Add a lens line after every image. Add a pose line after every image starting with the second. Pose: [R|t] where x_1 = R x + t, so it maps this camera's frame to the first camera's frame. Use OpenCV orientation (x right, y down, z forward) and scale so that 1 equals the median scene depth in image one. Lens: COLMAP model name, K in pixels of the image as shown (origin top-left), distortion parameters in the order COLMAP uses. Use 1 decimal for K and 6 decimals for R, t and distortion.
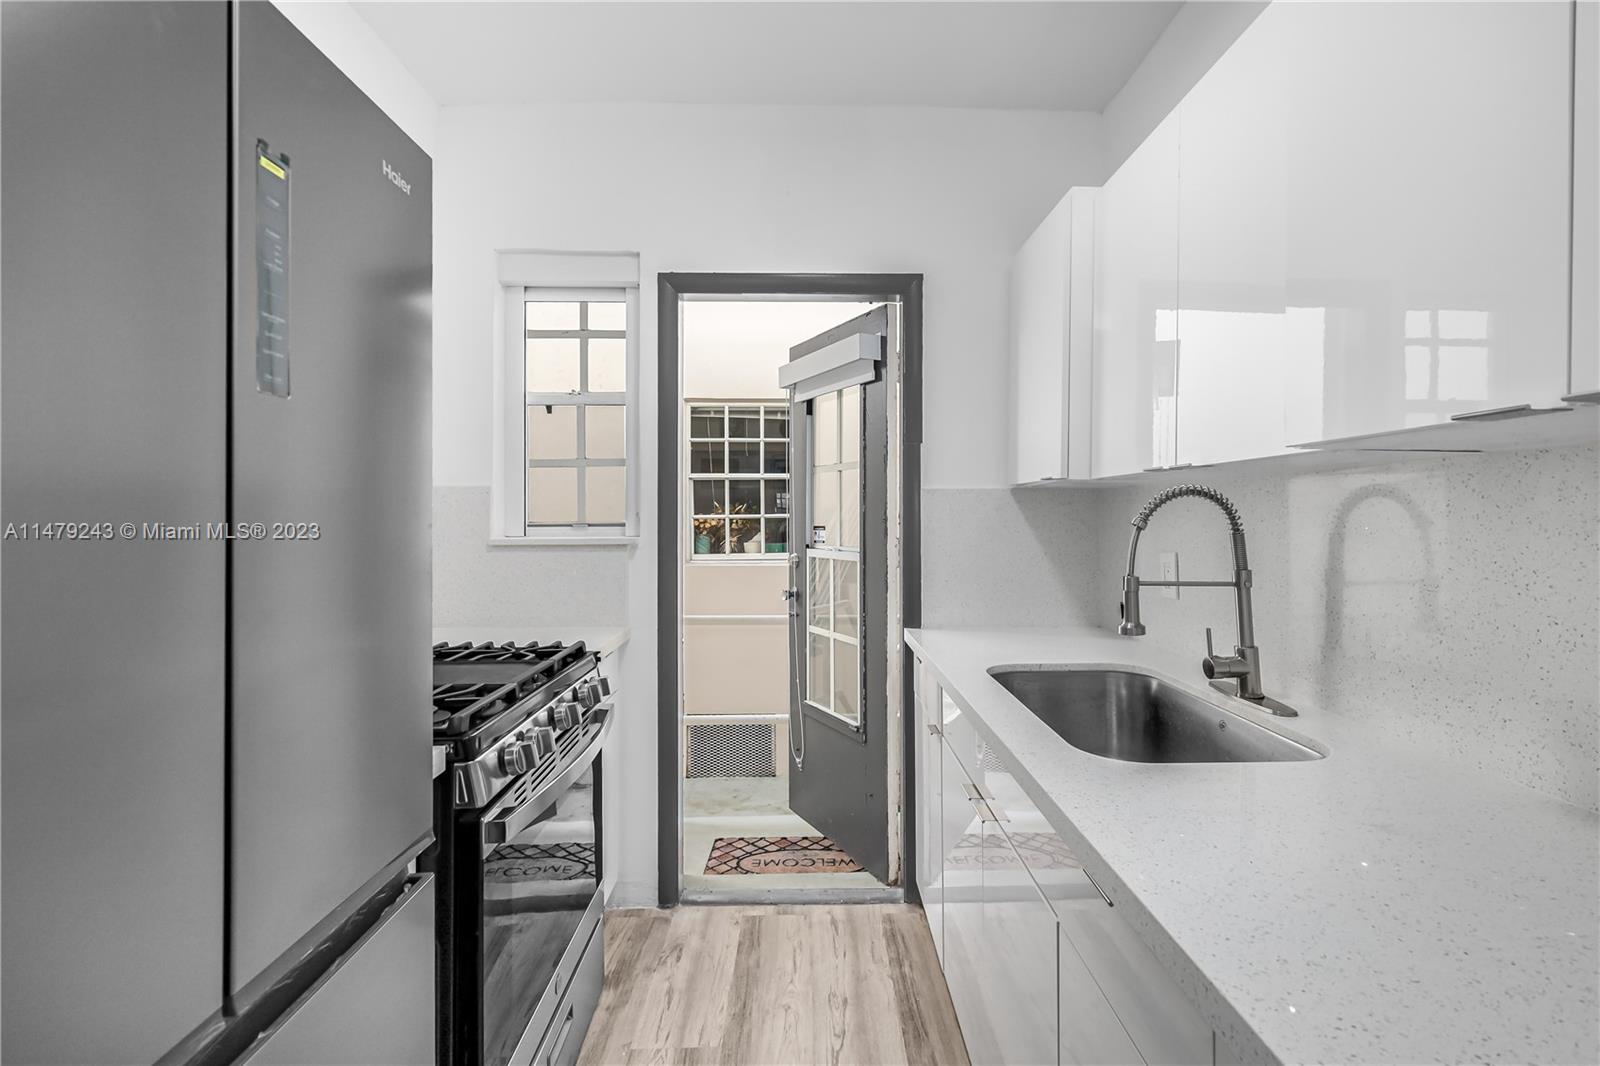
lens RADIAL K [[710.9, 0, 807.6], [0, 710.9, 516.0], [0, 0, 1]] dist [0.001328, 0.001598]
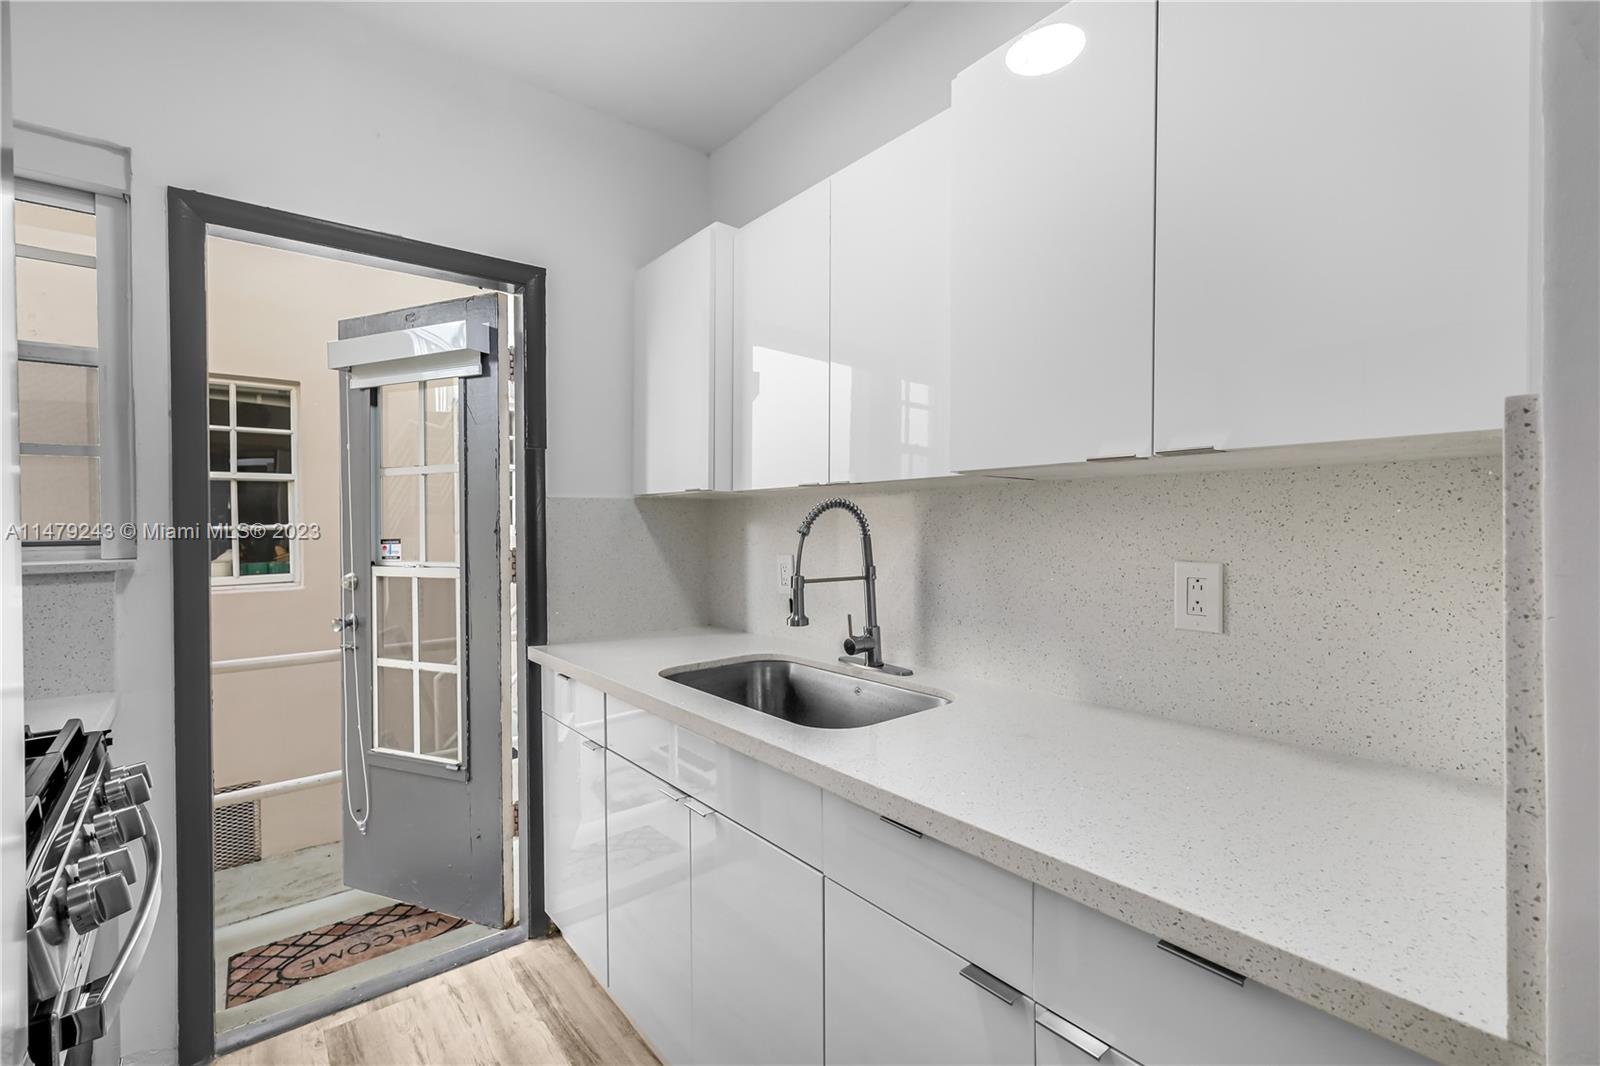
lens RADIAL K [[710.9, 0, 796.9], [0, 710.9, 532.3], [0, 0, 1]] dist [0.001328, 0.001598]
pose [[0.785769, -0.014743, 0.618344, -0.157239], [0.008331, 0.999877, 0.013252, -0.001392], [-0.618464, -0.005261, 0.785795, 0.049787]]
